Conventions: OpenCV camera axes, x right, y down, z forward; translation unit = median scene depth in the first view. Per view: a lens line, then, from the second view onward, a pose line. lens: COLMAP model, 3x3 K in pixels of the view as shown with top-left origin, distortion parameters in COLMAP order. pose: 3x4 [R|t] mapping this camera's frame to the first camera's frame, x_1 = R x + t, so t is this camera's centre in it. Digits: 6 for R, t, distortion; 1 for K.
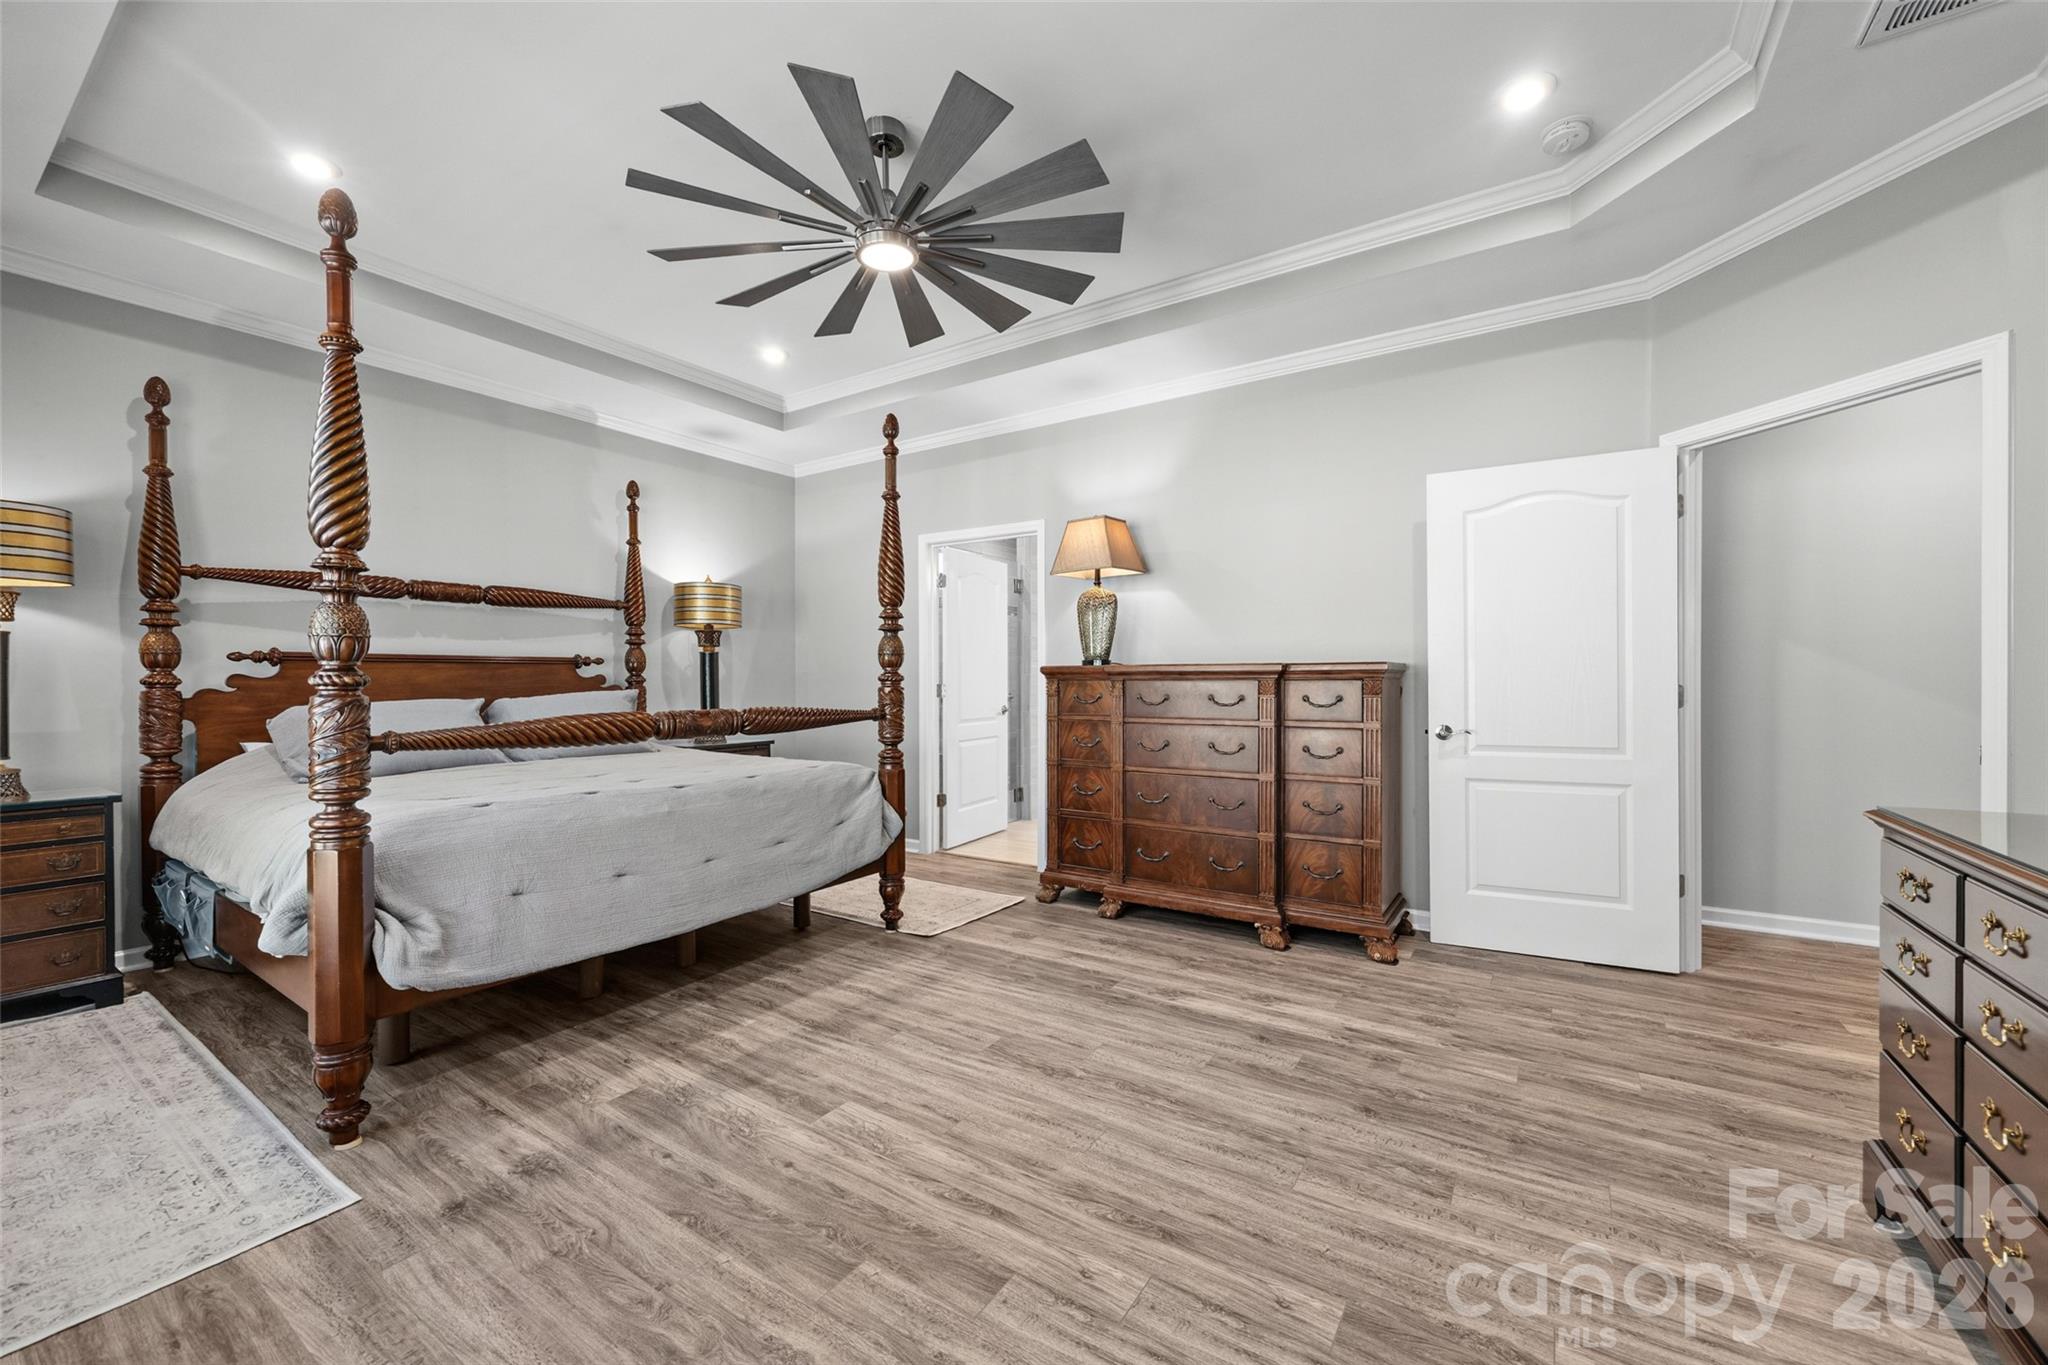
lens RADIAL K [[808.0, 0, 1026.0], [0, 808.0, 688.5], [0, 0, 1]] dist [-0.000299, -0.000187]
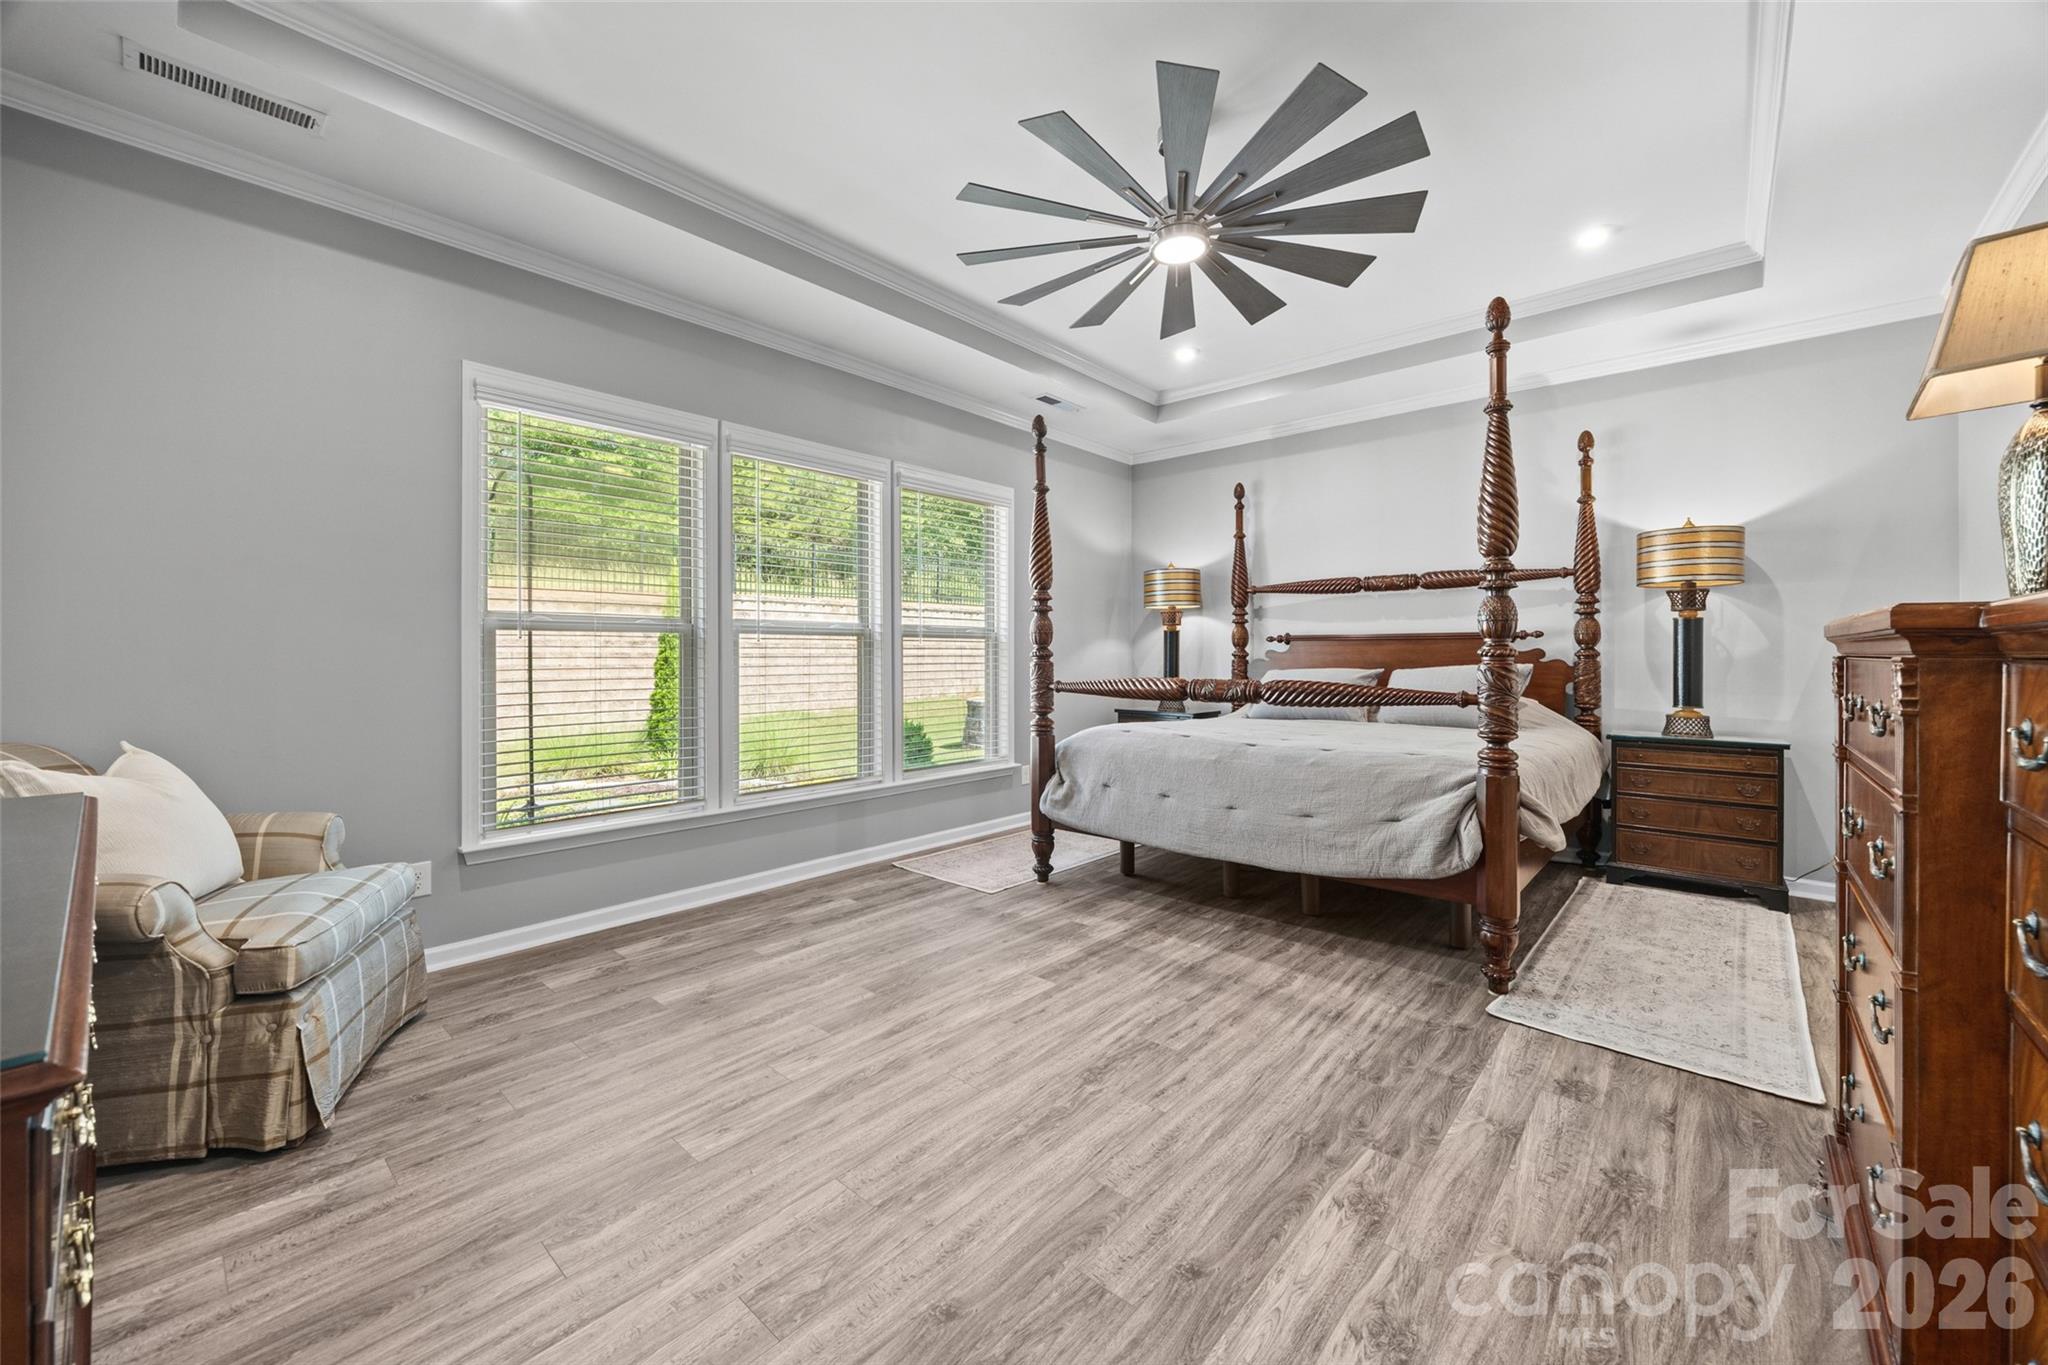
lens RADIAL K [[791.8, 0, 1025.8], [0, 791.8, 664.3], [0, 0, 1]] dist [0.000077, -0.000093]
pose [[-0.144885, 0.015405, -0.989329, 0.793704], [-0.010352, 0.999800, 0.017084, -0.013518], [0.989394, 0.012717, -0.144696, 0.873509]]
